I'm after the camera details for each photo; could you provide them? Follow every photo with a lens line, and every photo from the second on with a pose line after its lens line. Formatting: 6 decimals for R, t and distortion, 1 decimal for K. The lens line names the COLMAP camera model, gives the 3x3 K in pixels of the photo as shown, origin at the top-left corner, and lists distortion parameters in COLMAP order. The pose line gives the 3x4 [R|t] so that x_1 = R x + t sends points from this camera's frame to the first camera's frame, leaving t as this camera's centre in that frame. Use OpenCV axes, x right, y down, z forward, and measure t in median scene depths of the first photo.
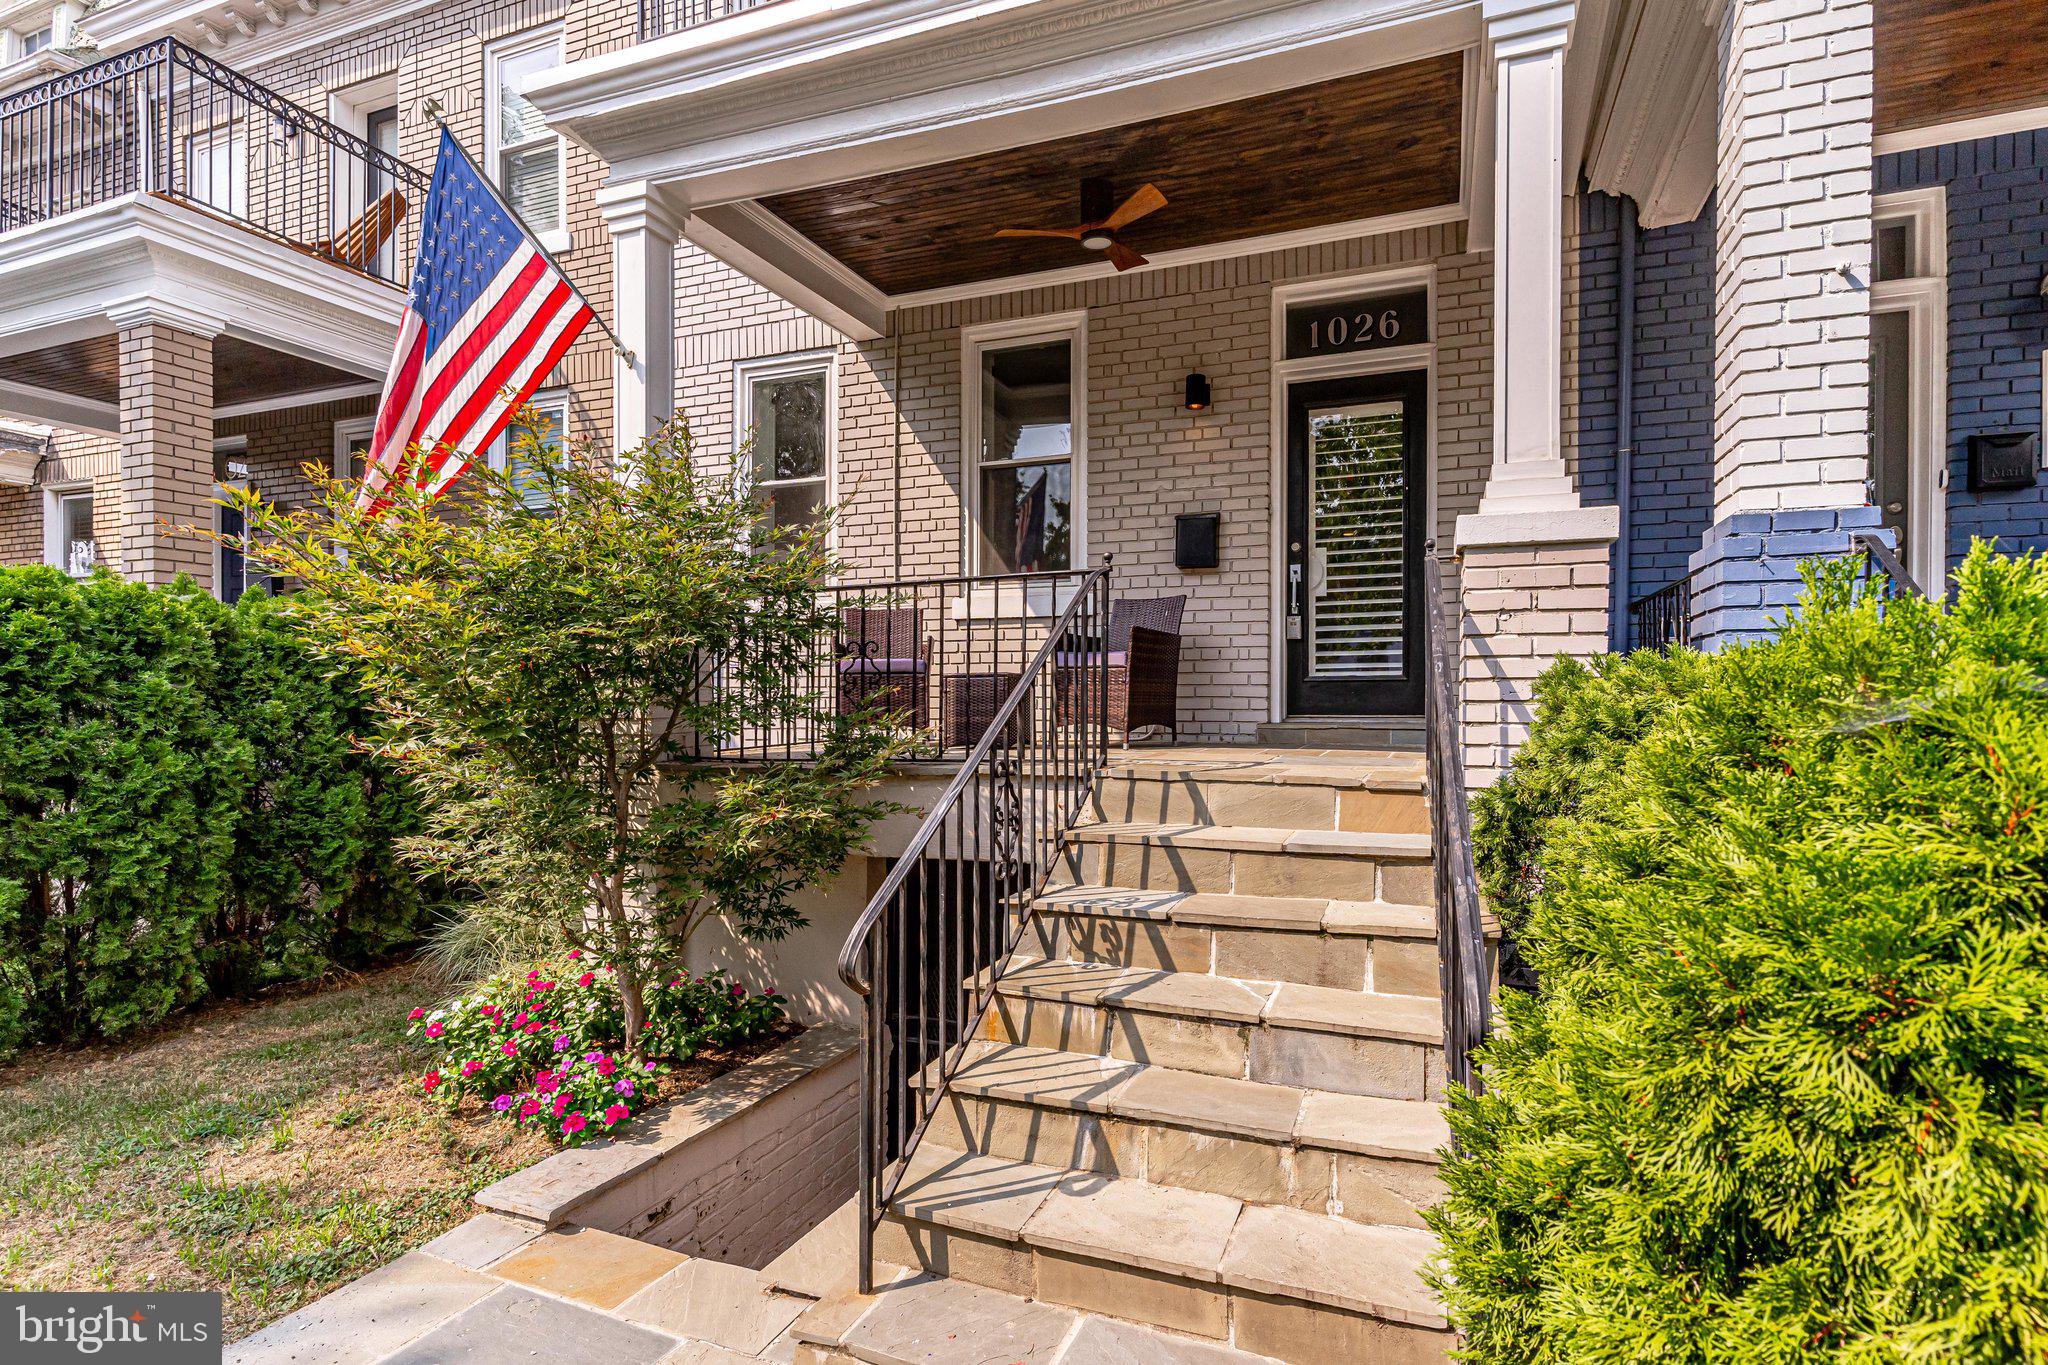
lens RADIAL K [[972.2, 0, 1027.0], [0, 972.2, 675.7], [0, 0, 1]] dist [0.000762, 0.001616]
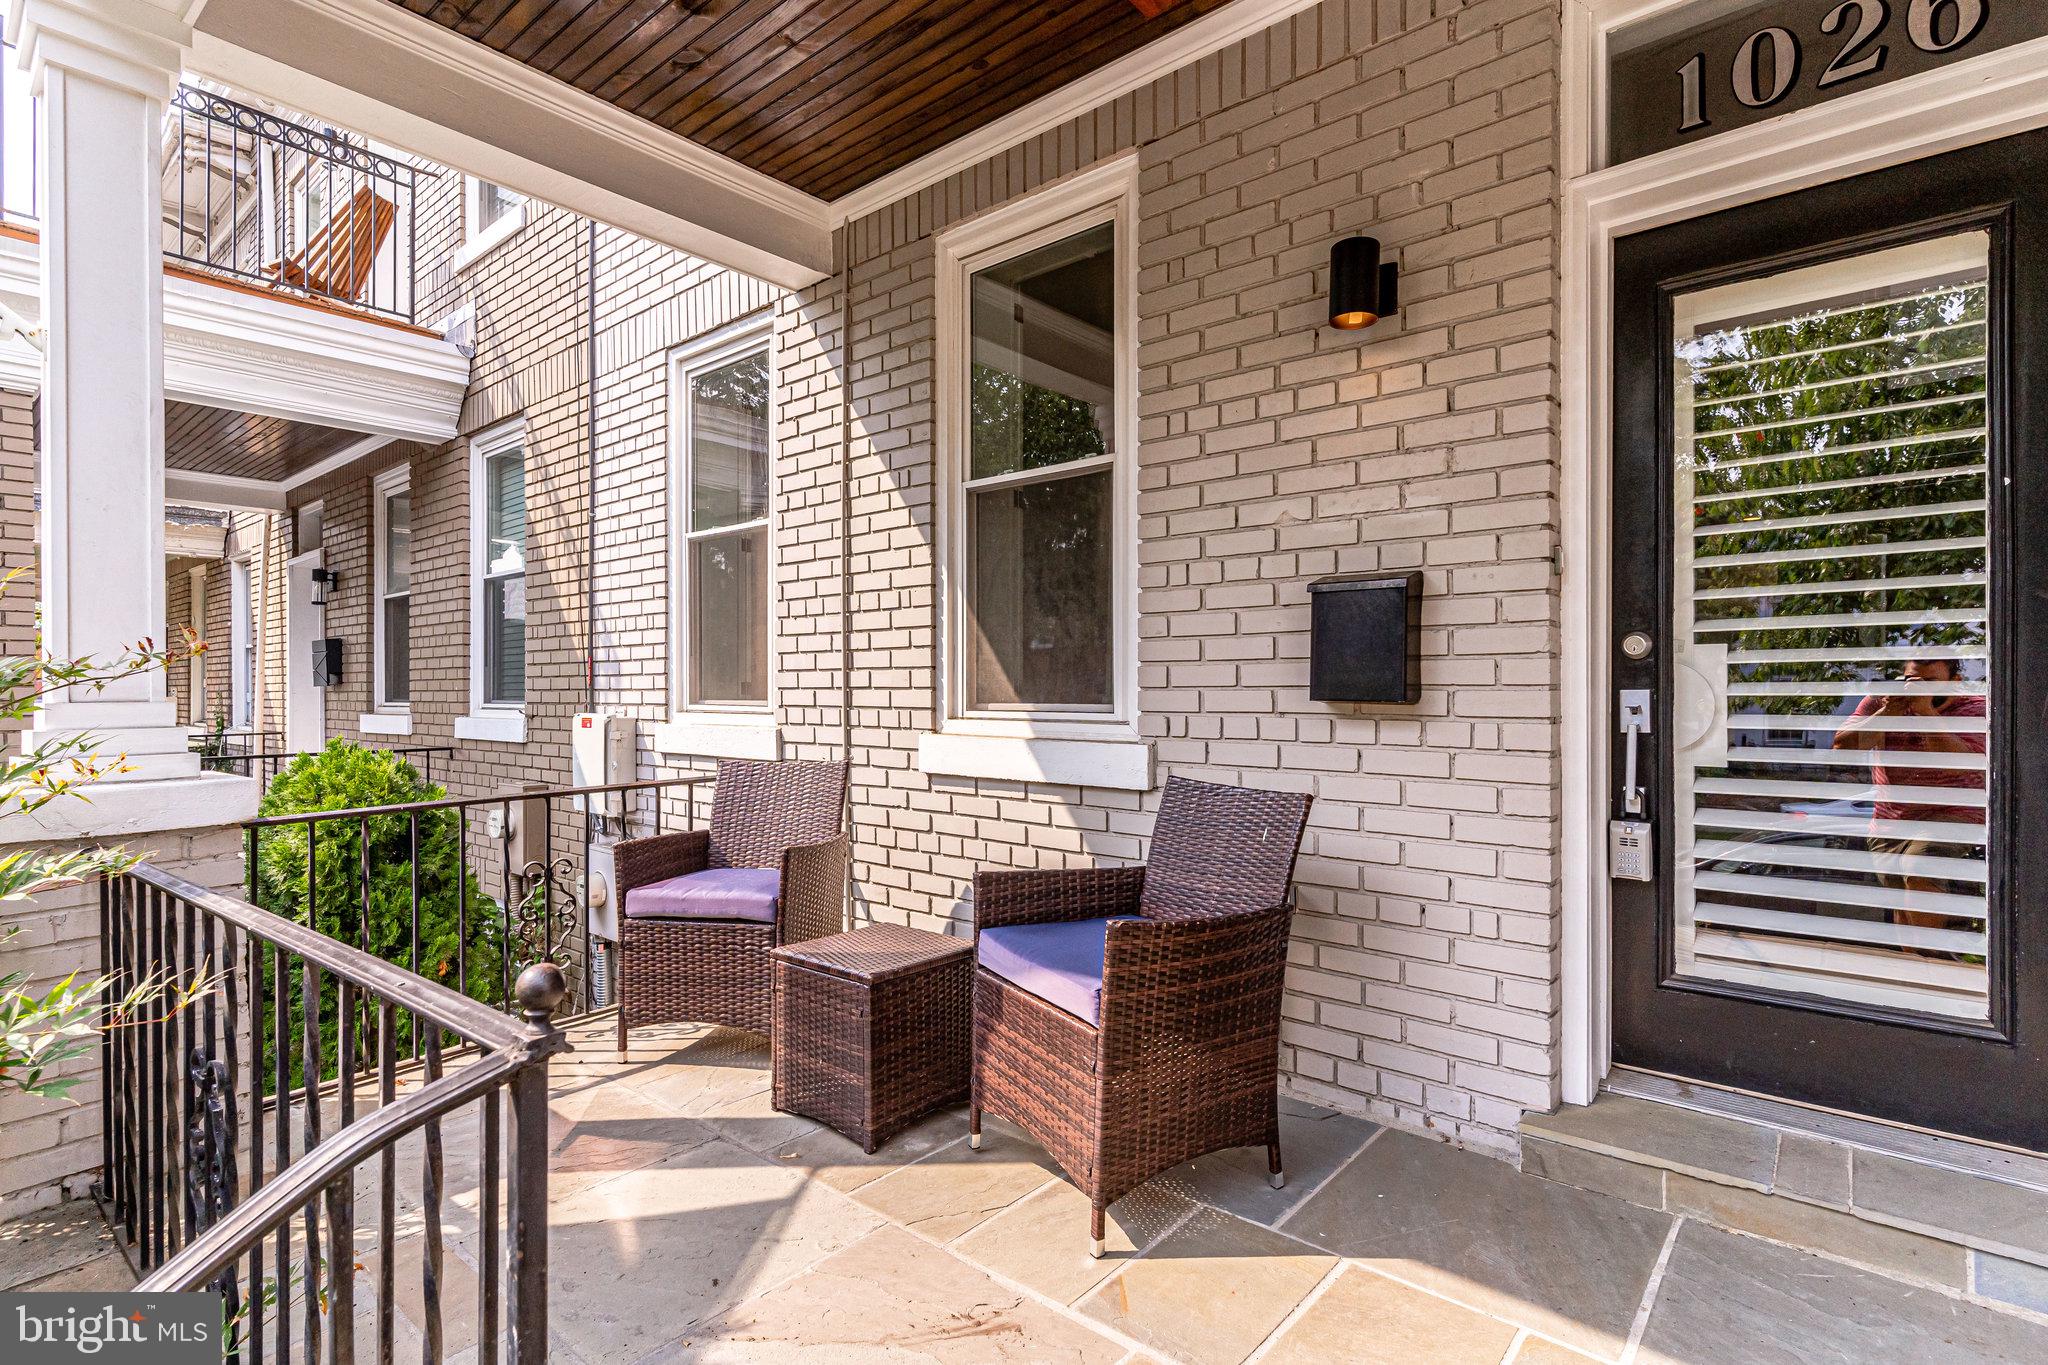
lens RADIAL K [[972.2, 0, 1025.0], [0, 972.2, 680.3], [0, 0, 1]] dist [0.000762, 0.001616]
pose [[0.948579, -0.000590, -0.316539, 0.163996], [-0.000104, 0.999998, -0.002177, -0.116848], [0.316539, 0.002098, 0.948577, 0.539540]]
